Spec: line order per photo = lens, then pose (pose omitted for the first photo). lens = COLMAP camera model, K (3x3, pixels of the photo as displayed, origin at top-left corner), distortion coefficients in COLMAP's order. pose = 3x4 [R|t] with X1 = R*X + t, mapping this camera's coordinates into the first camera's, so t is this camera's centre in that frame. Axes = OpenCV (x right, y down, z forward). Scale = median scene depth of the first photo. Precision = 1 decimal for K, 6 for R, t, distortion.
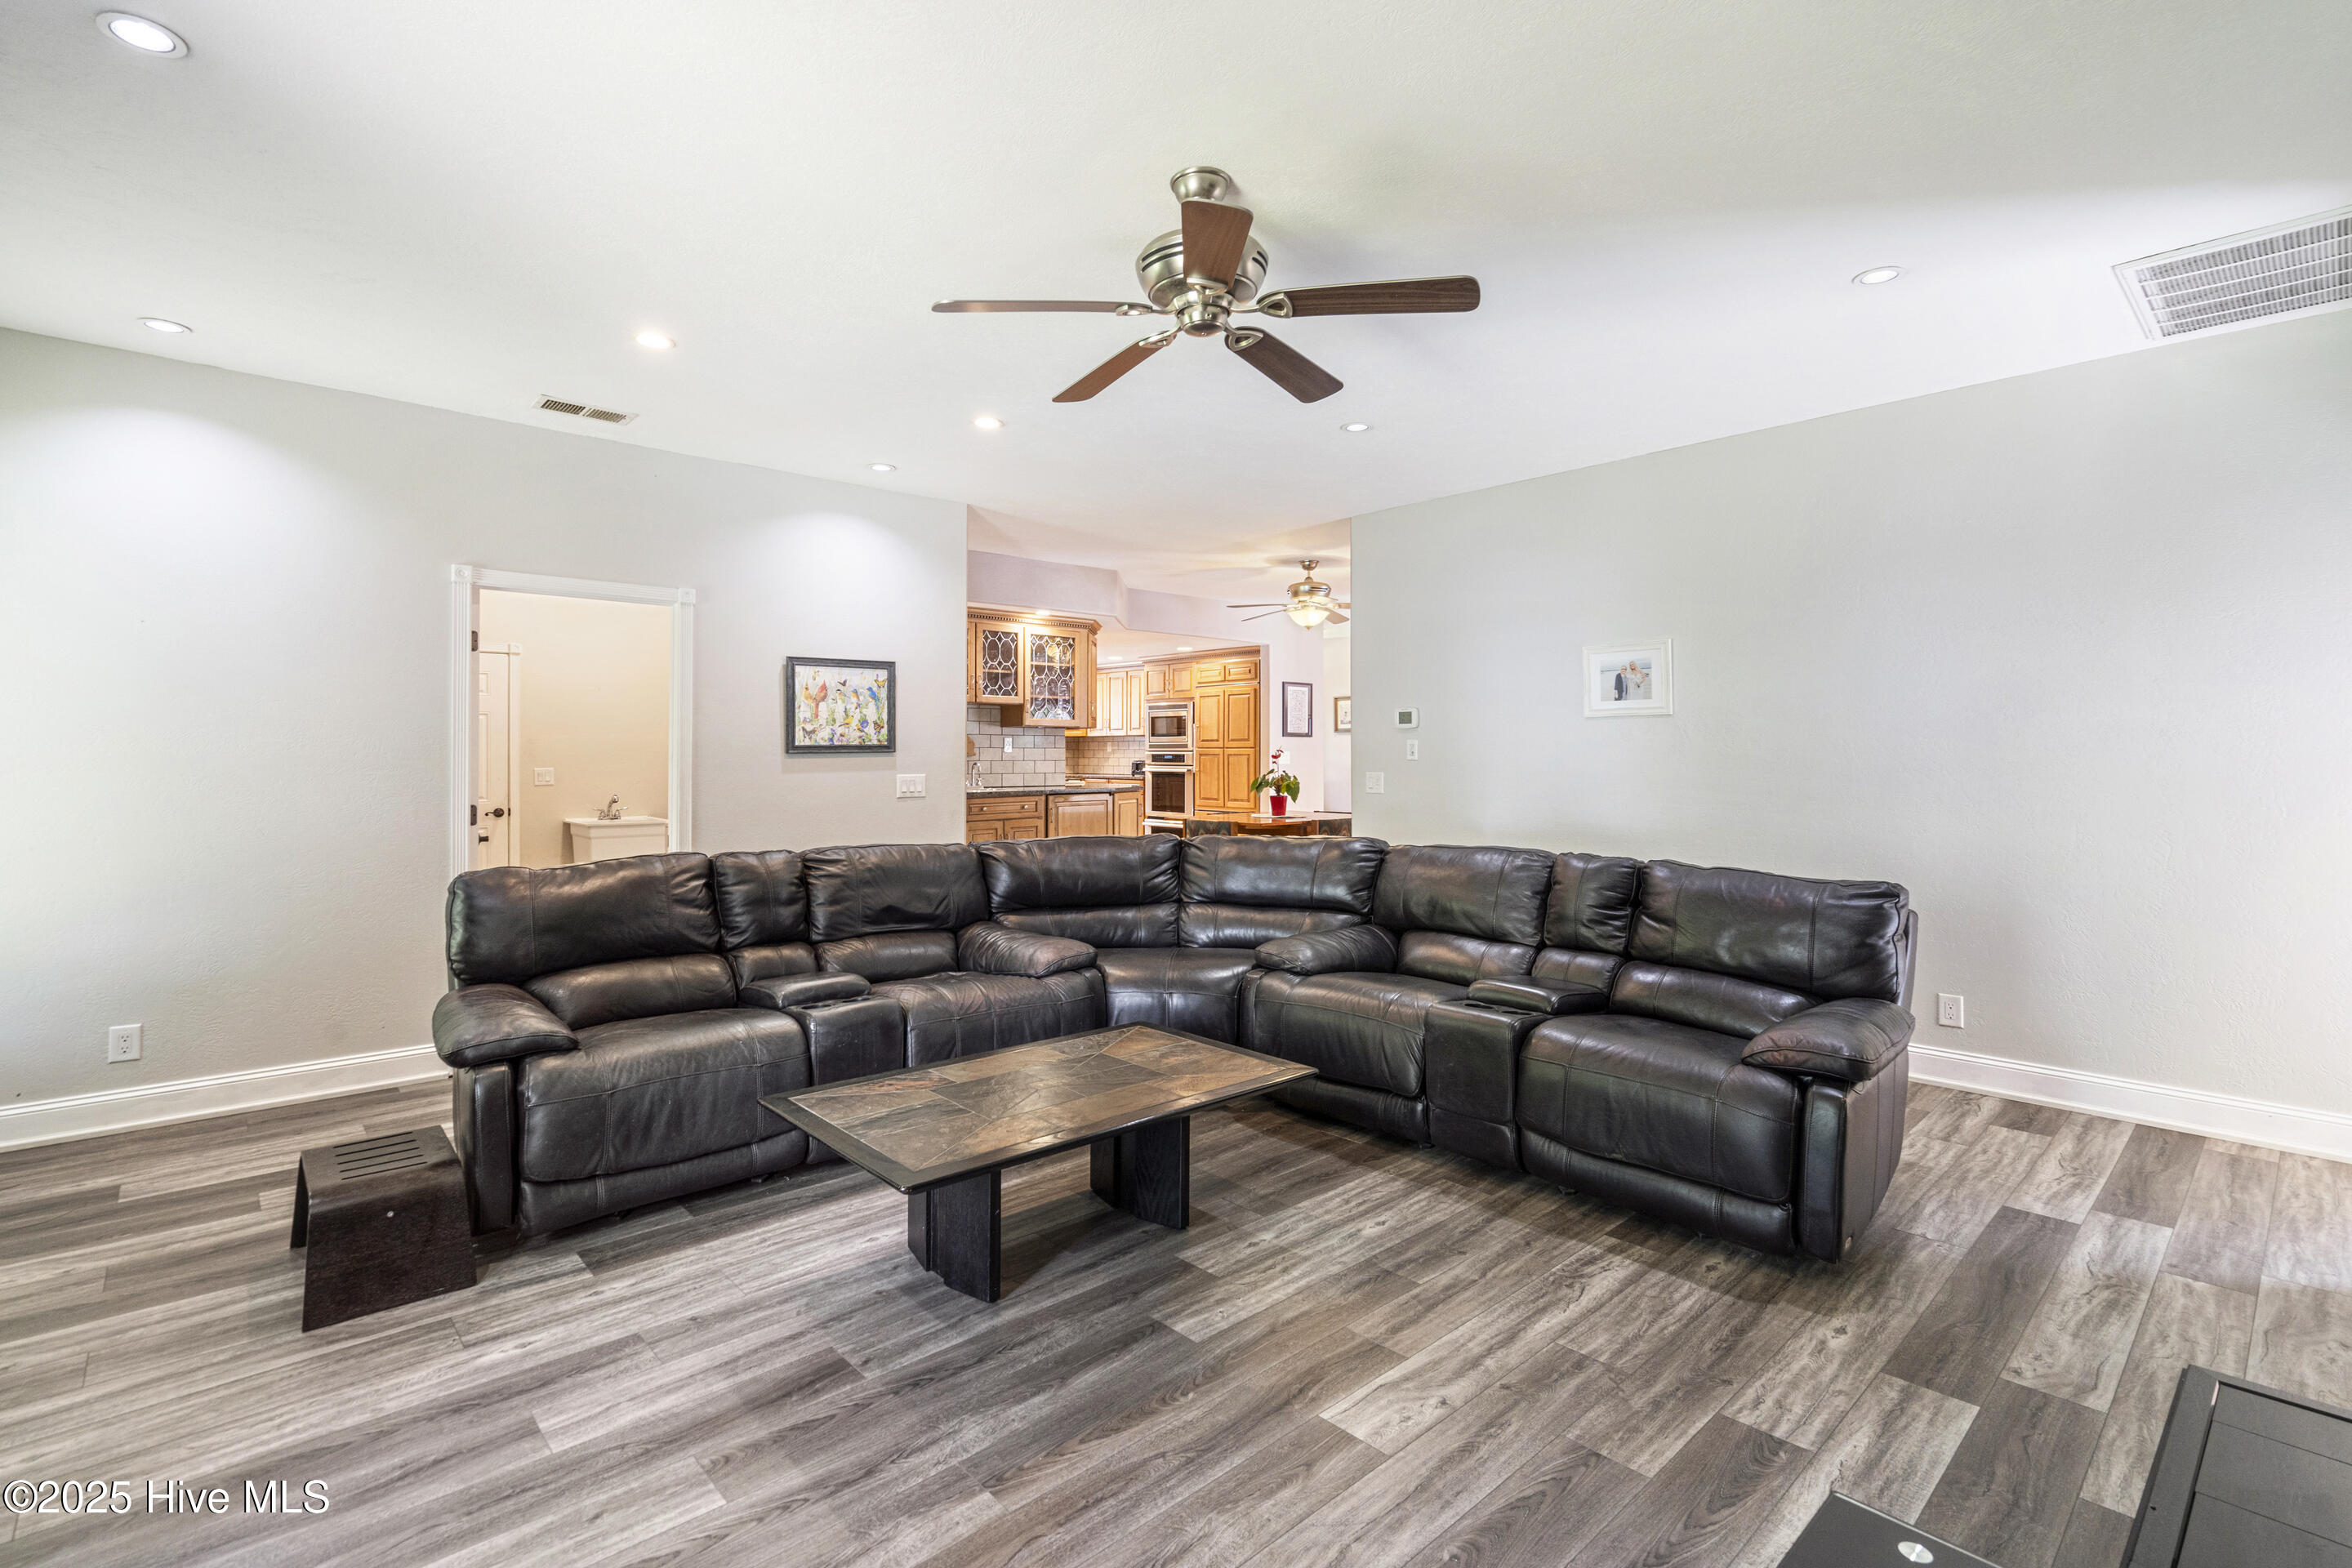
lens RADIAL K [[1076.8, 0, 1186.3], [0, 1076.8, 744.6], [0, 0, 1]] dist [-0.001792, 0.000786]
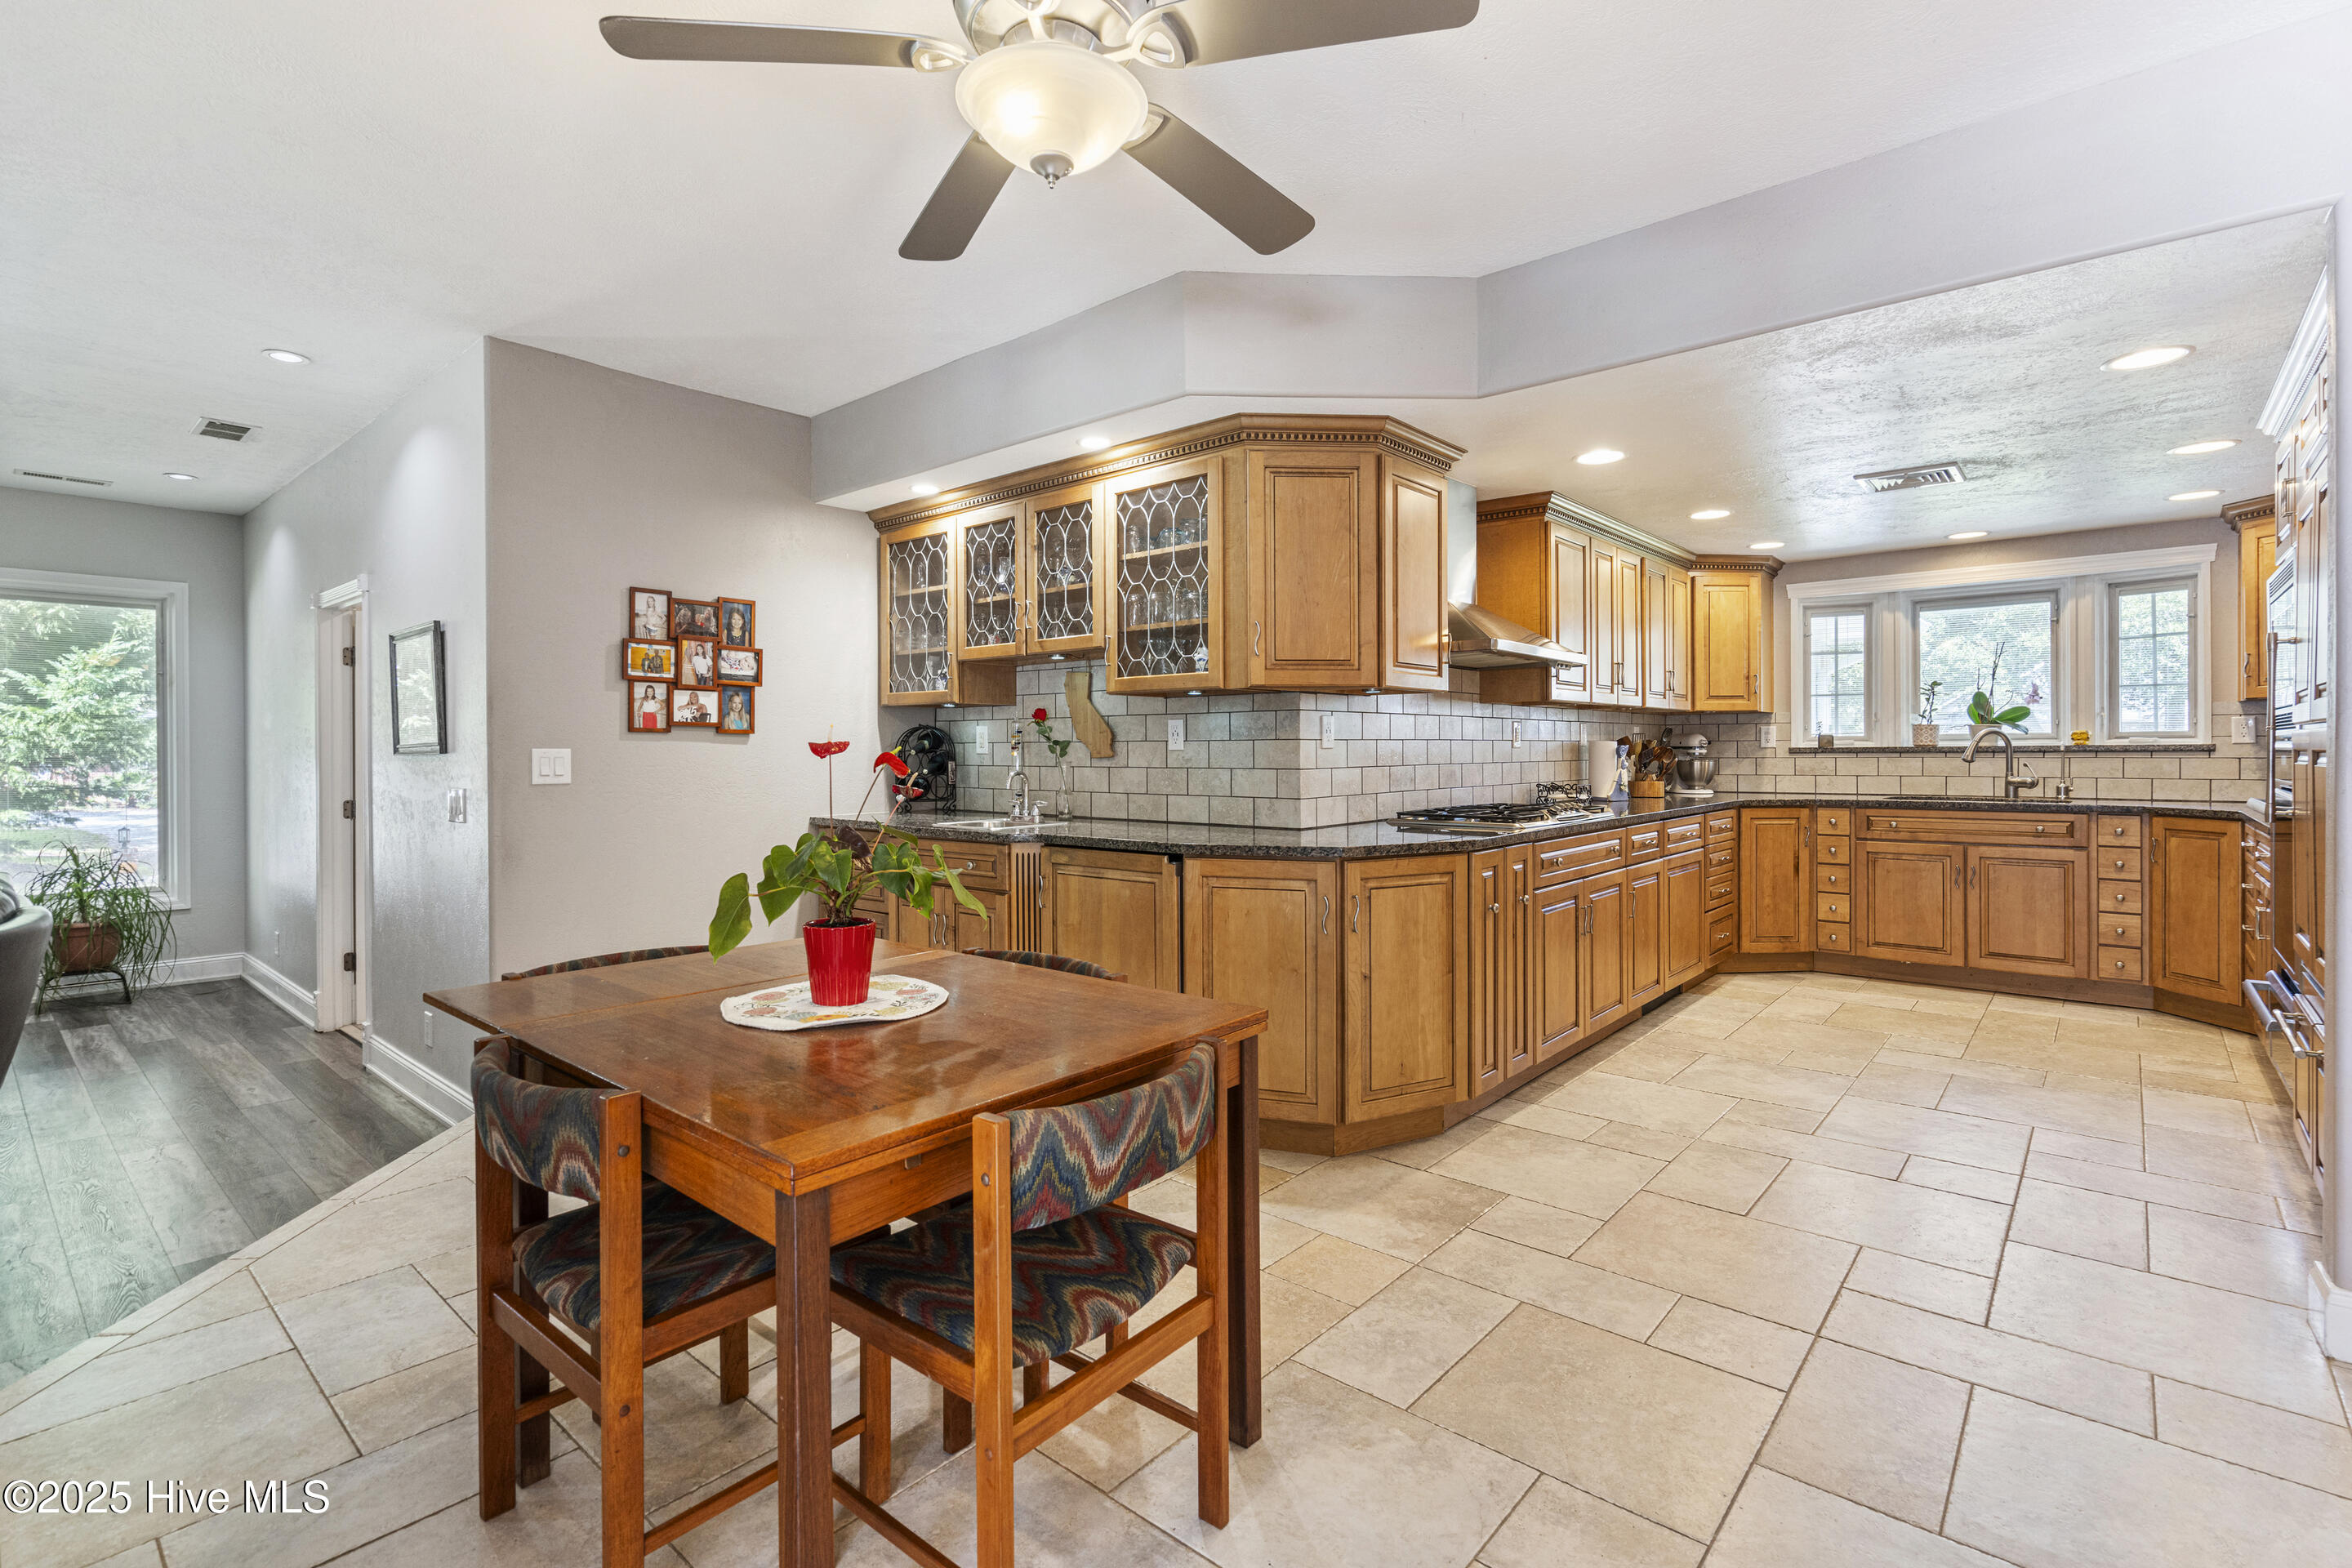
lens RADIAL K [[1076.8, 0, 1171.1], [0, 1076.8, 759.5], [0, 0, 1]] dist [-0.001792, 0.000786]
pose [[0.107946, 0.007673, -0.994127, 0.323692], [0.012931, 0.999875, 0.009121, 0.007320], [0.994073, -0.013840, 0.107833, 0.991974]]
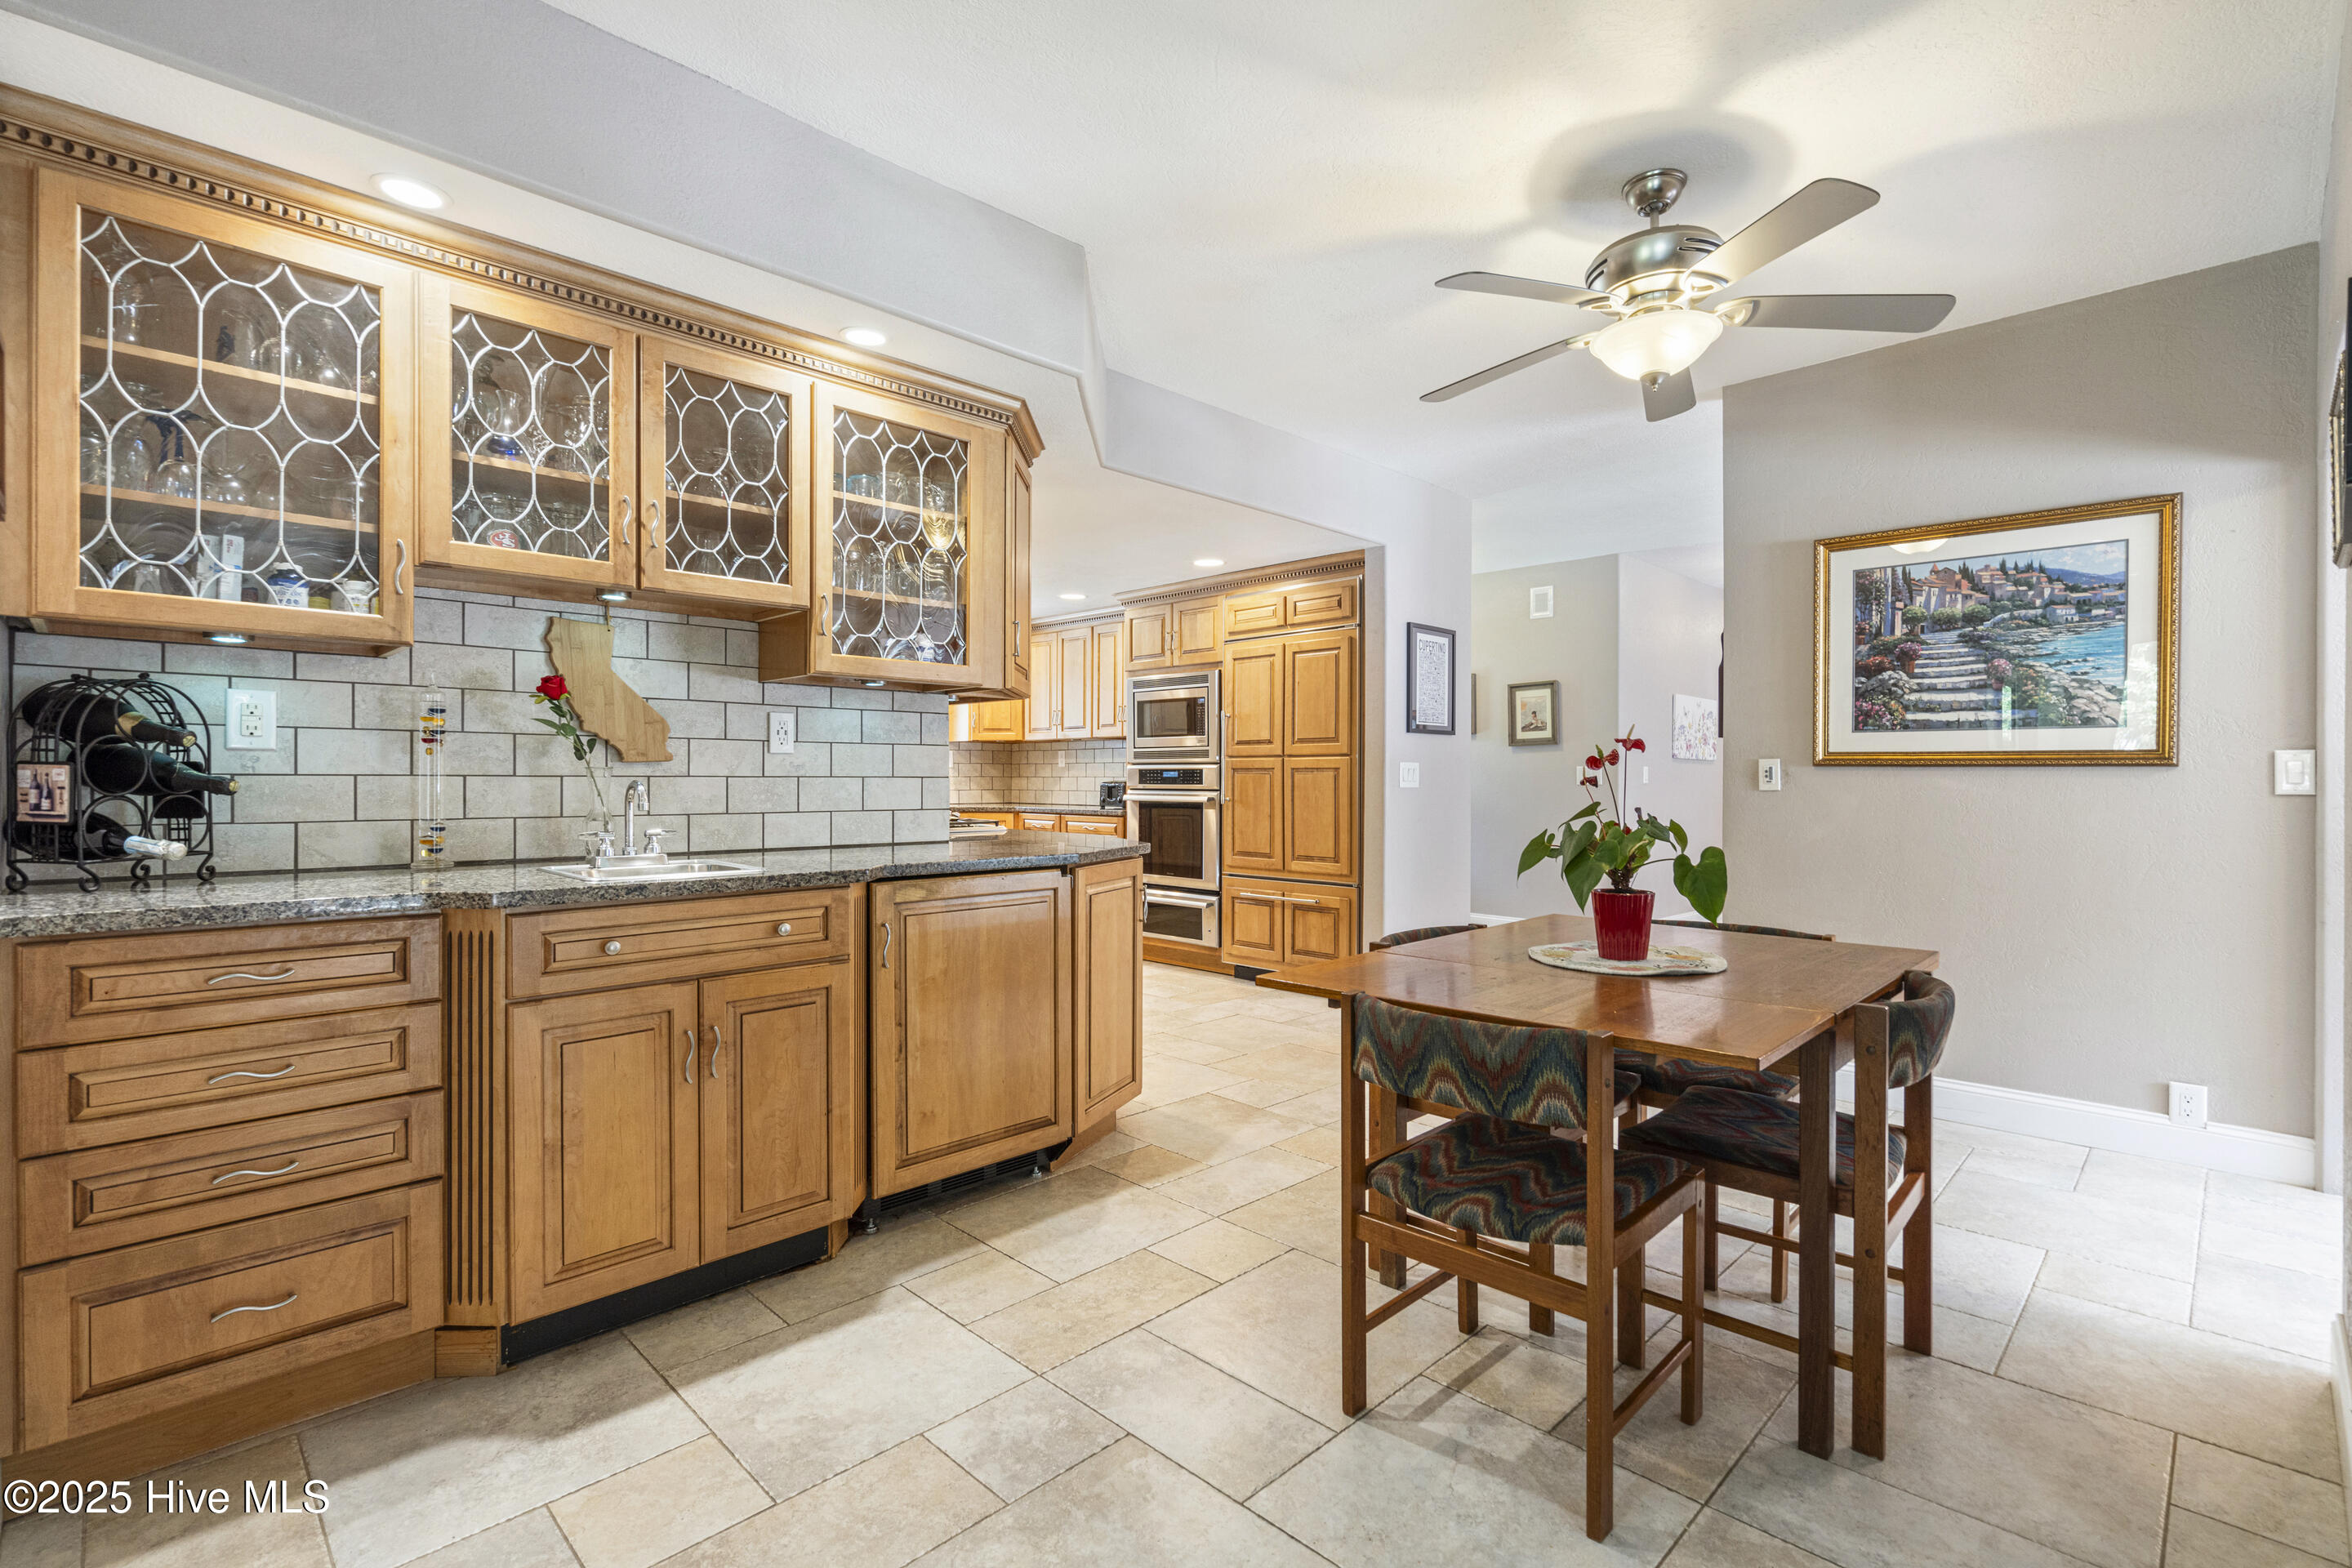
lens RADIAL K [[1076.8, 0, 1182.3], [0, 1076.8, 781.1], [0, 0, 1]] dist [-0.001792, 0.000786]
pose [[0.999109, 0.001708, 0.042159, -0.048789], [-0.002192, 0.999932, 0.011432, 0.012612], [-0.042136, -0.011514, 0.999046, 0.664719]]
